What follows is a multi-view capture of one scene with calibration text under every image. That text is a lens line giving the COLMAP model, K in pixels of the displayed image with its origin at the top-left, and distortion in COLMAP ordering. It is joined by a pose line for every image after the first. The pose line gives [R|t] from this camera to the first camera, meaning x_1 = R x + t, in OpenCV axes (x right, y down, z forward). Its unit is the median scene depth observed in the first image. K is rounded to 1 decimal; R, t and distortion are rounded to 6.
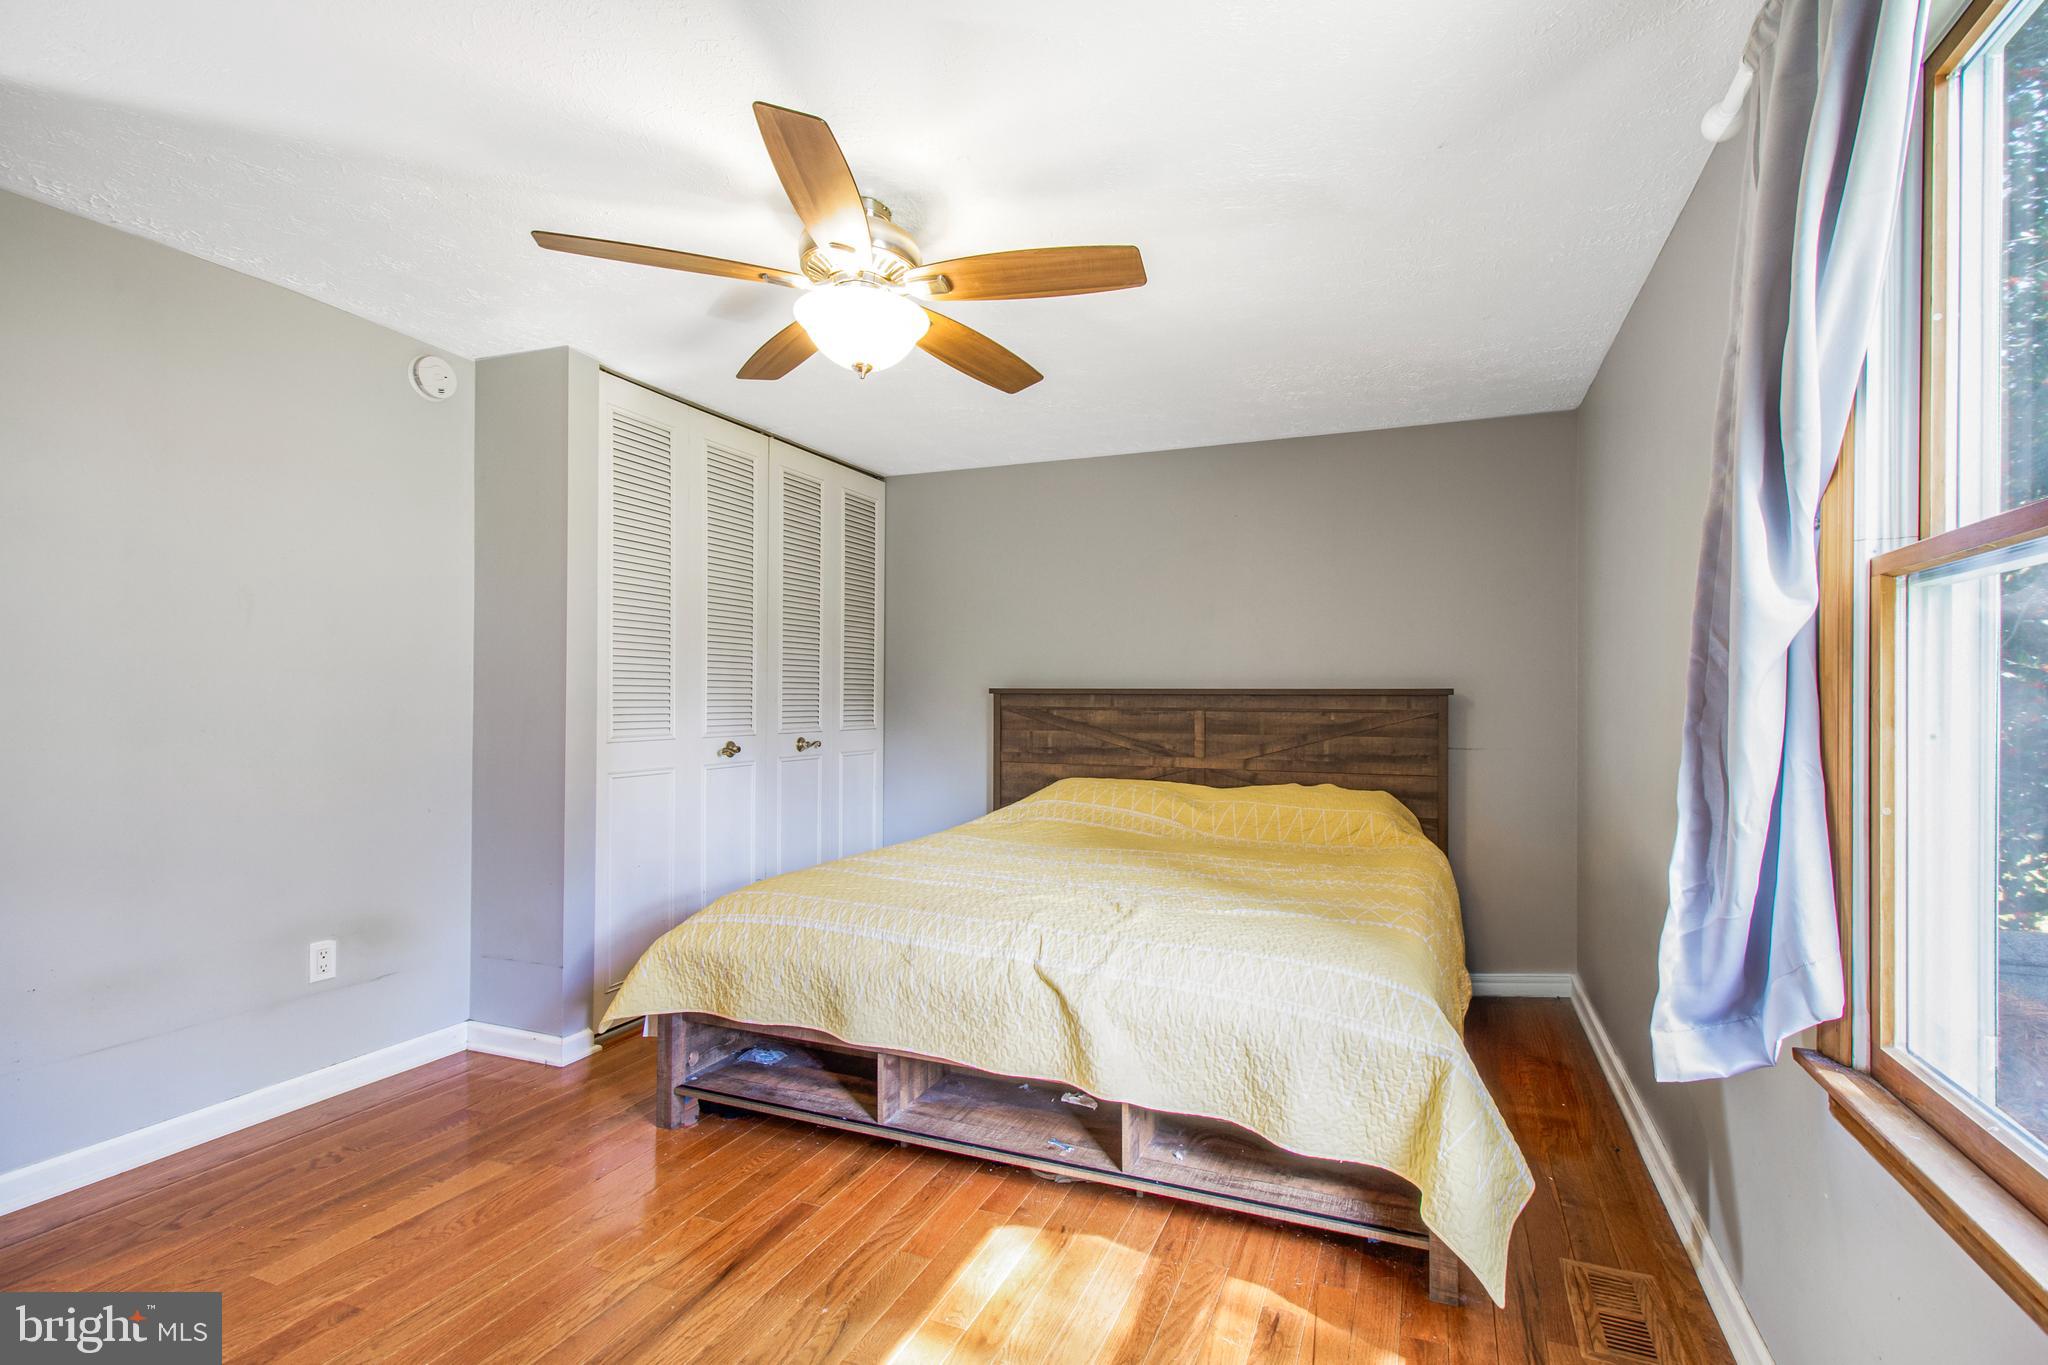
lens RADIAL K [[950.6, 0, 1030.6], [0, 950.6, 695.1], [0, 0, 1]] dist [0.002621, -0.000547]
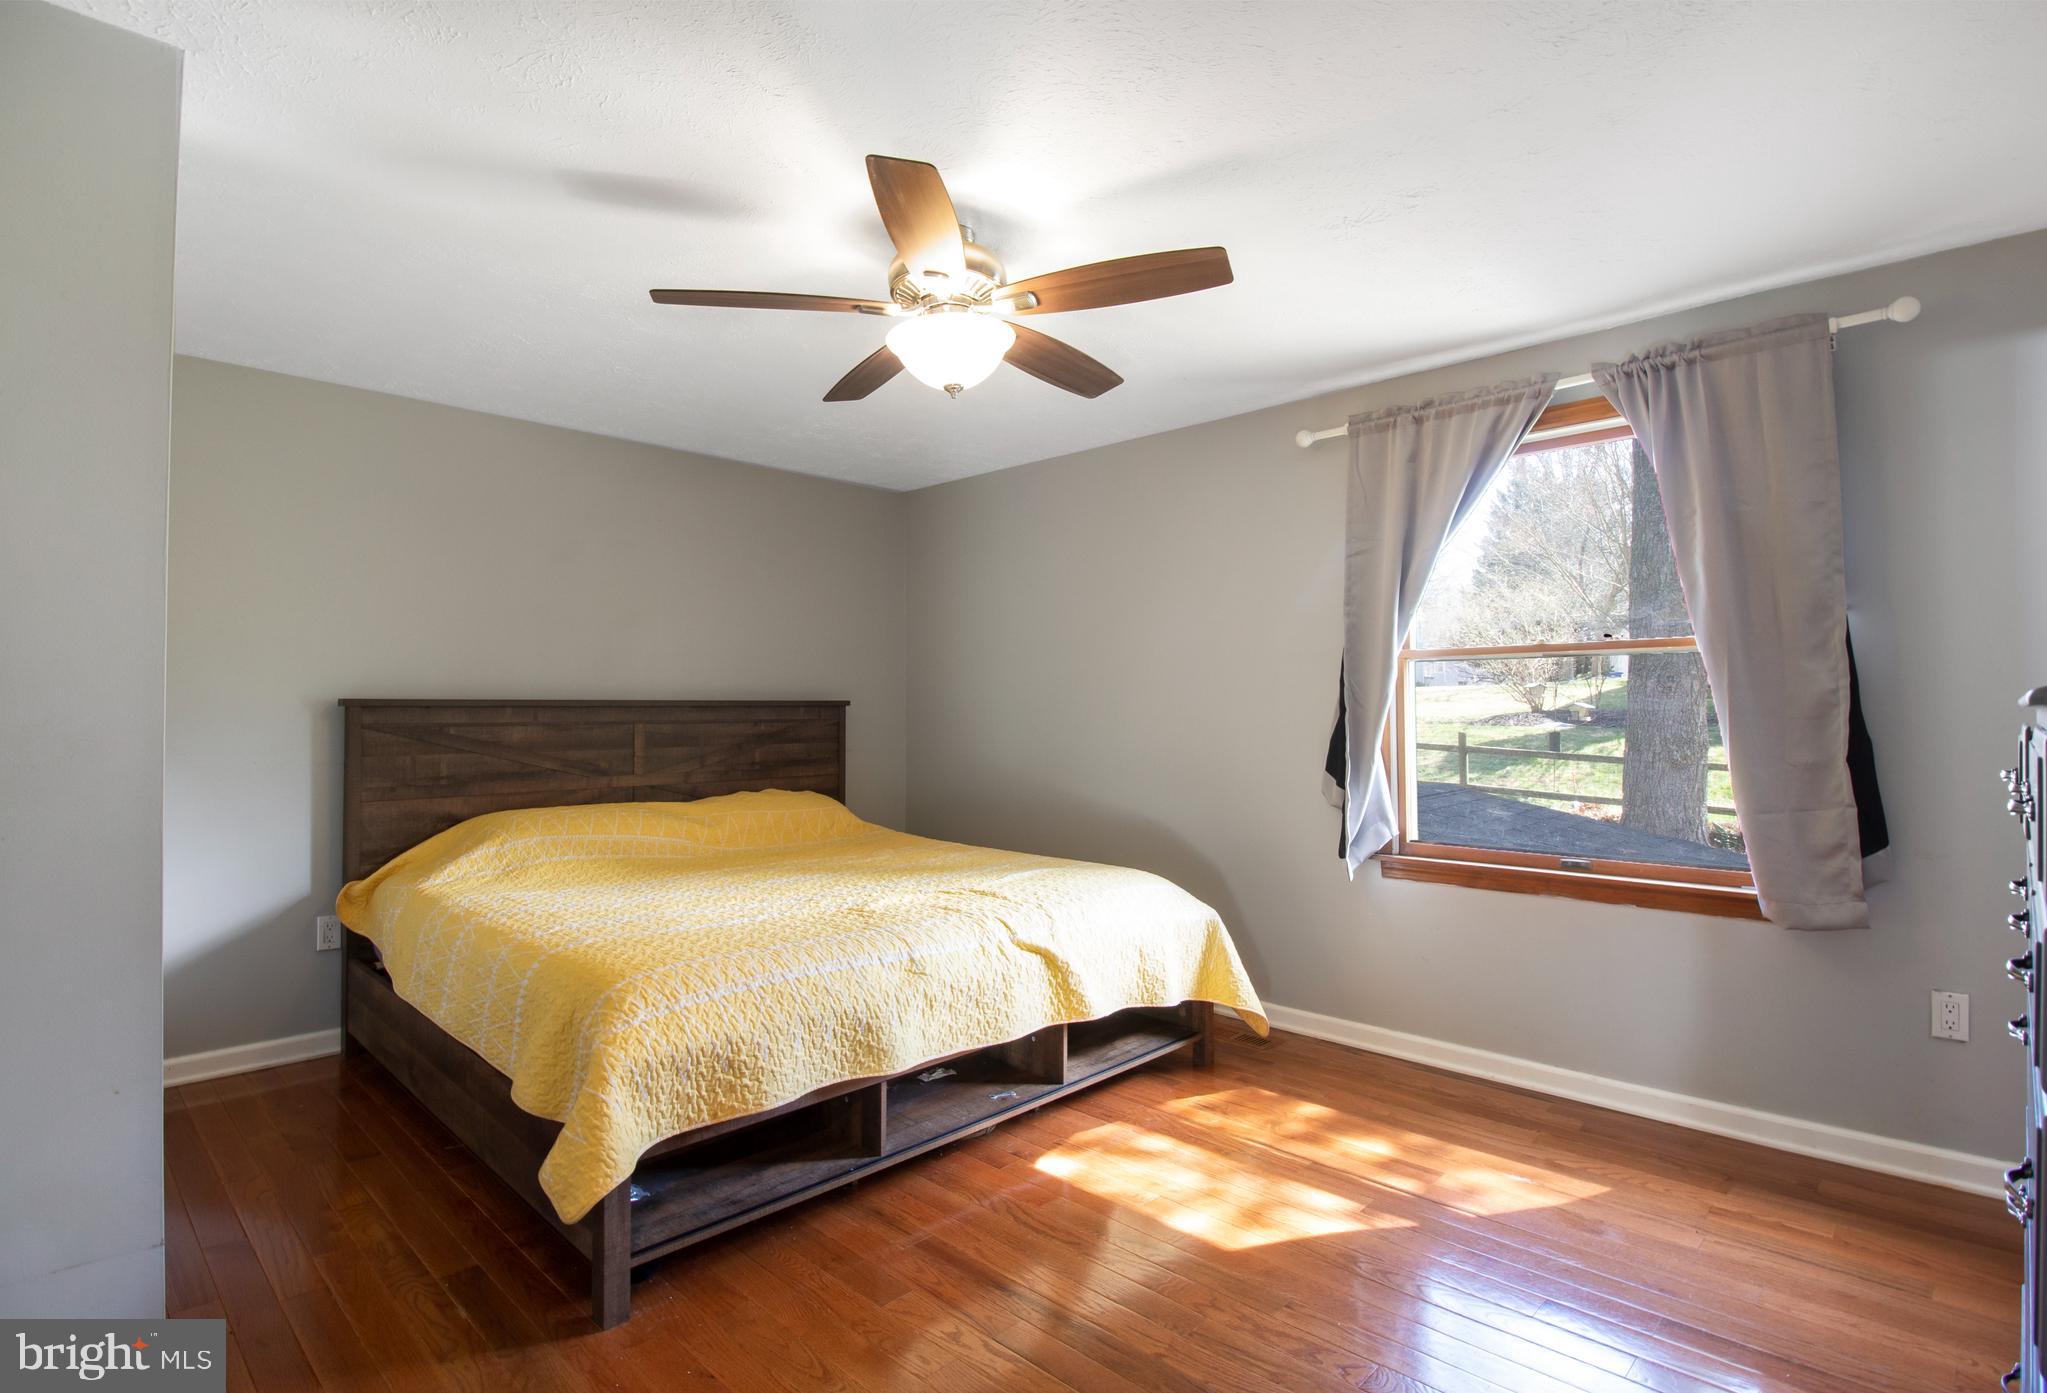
lens RADIAL K [[1038.1, 0, 1025.7], [0, 1038.1, 691.7], [0, 0, 1]] dist [-0.003154, -0.000277]
pose [[0.374897, 0.008007, 0.927032, -0.654627], [0.004084, 0.999939, -0.010288, -0.003028], [-0.927057, 0.007642, 0.374842, 0.286359]]
